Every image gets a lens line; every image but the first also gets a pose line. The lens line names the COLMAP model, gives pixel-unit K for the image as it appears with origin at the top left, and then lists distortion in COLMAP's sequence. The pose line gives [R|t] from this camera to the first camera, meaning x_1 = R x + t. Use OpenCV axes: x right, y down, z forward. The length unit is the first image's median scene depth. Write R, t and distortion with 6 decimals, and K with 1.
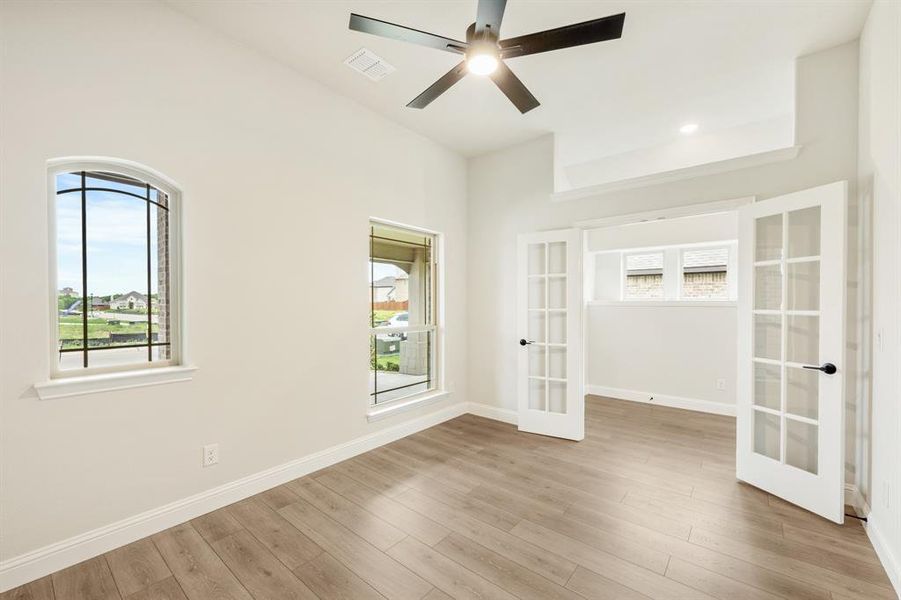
lens RADIAL K [[369.1, 0, 445.8], [0, 369.1, 304.6], [0, 0, 1]] dist [0.000083, -0.000123]
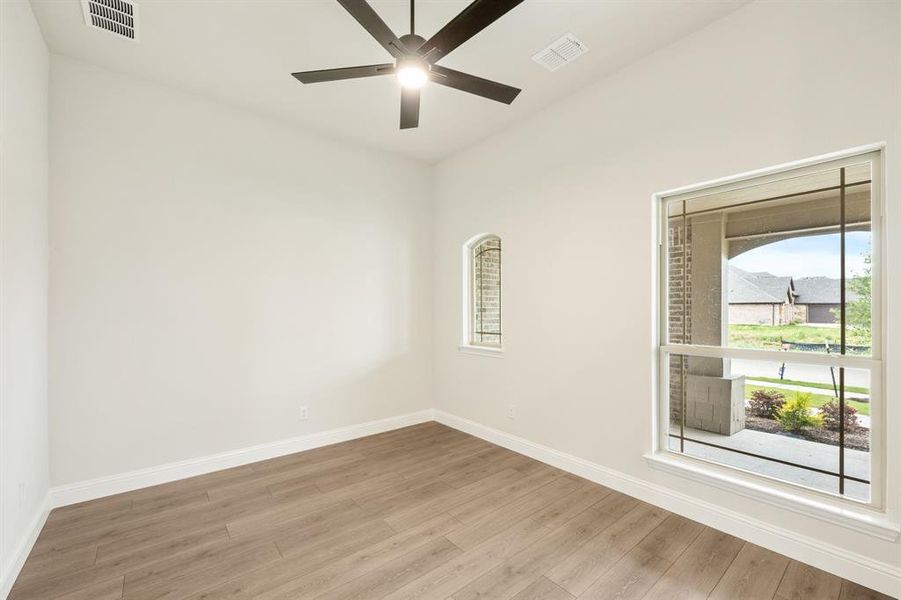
lens RADIAL K [[369.1, 0, 445.8], [0, 369.1, 304.6], [0, 0, 1]] dist [0.000083, -0.000123]
pose [[-0.197295, -0.007339, -0.980317, 0.879745], [0.000202, 0.999972, -0.007527, -0.011459], [0.980344, -0.001683, -0.197288, 1.044923]]
